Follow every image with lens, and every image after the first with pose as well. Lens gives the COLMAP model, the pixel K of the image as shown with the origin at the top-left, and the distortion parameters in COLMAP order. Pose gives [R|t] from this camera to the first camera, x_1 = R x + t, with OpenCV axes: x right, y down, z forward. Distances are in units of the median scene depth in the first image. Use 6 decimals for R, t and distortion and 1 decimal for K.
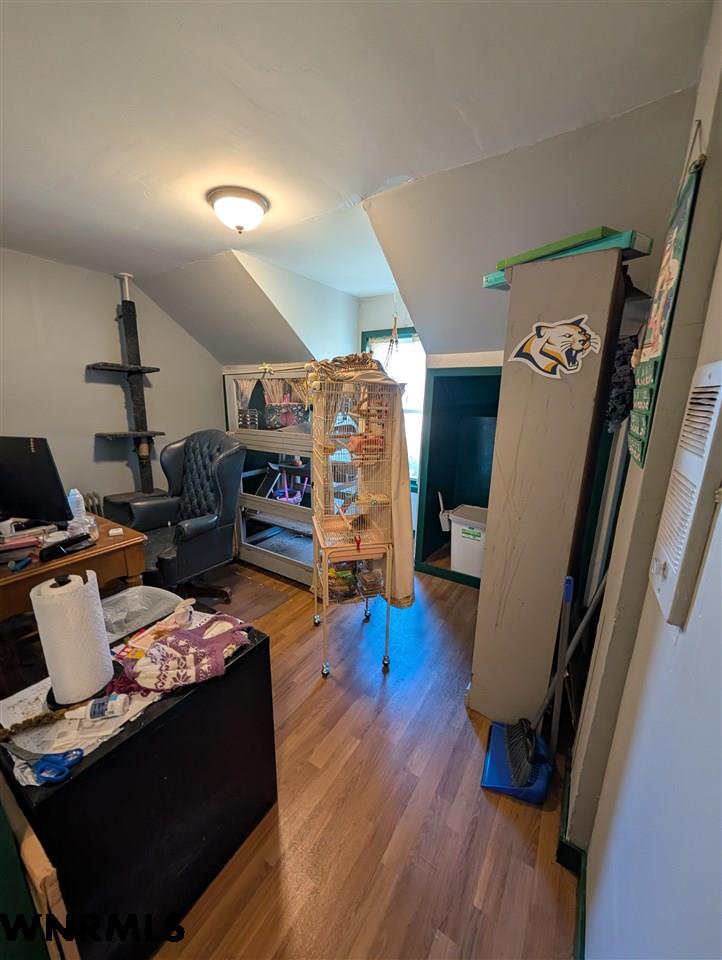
lens RADIAL K [[361.3, 0, 357.0], [0, 361.3, 482.4], [0, 0, 1]] dist [0.000171, -0.000059]
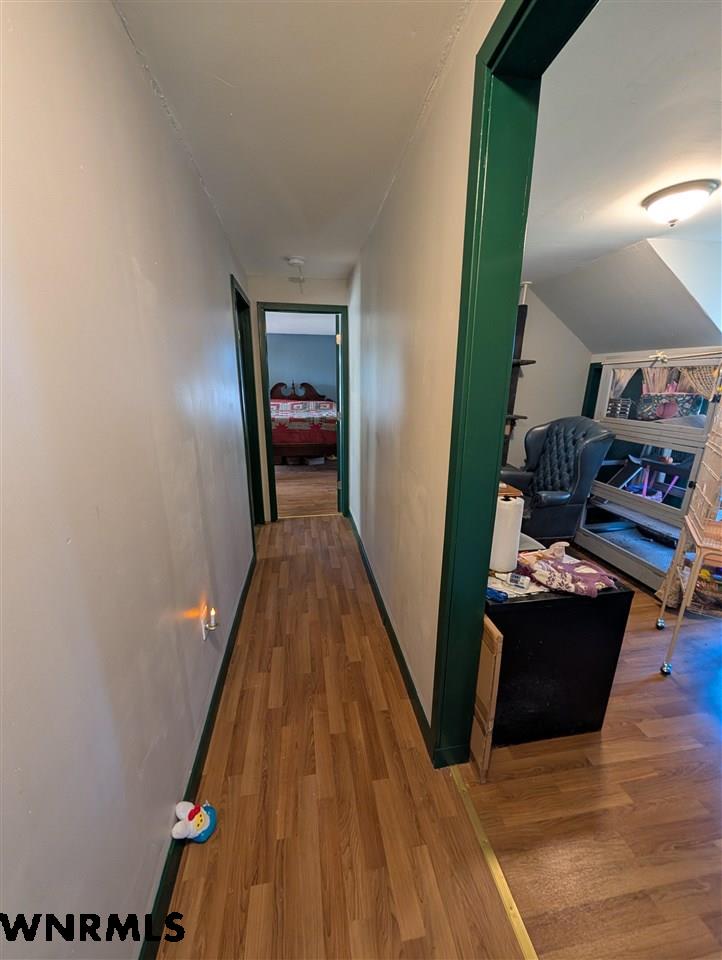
lens RADIAL K [[361.3, 0, 357.0], [0, 361.3, 482.4], [0, 0, 1]] dist [0.000171, -0.000059]
pose [[0.669049, 0.193458, -0.717599, -0.031555], [-0.169585, 0.979795, 0.106033, 0.046594], [0.723612, 0.050753, 0.688338, -0.222970]]
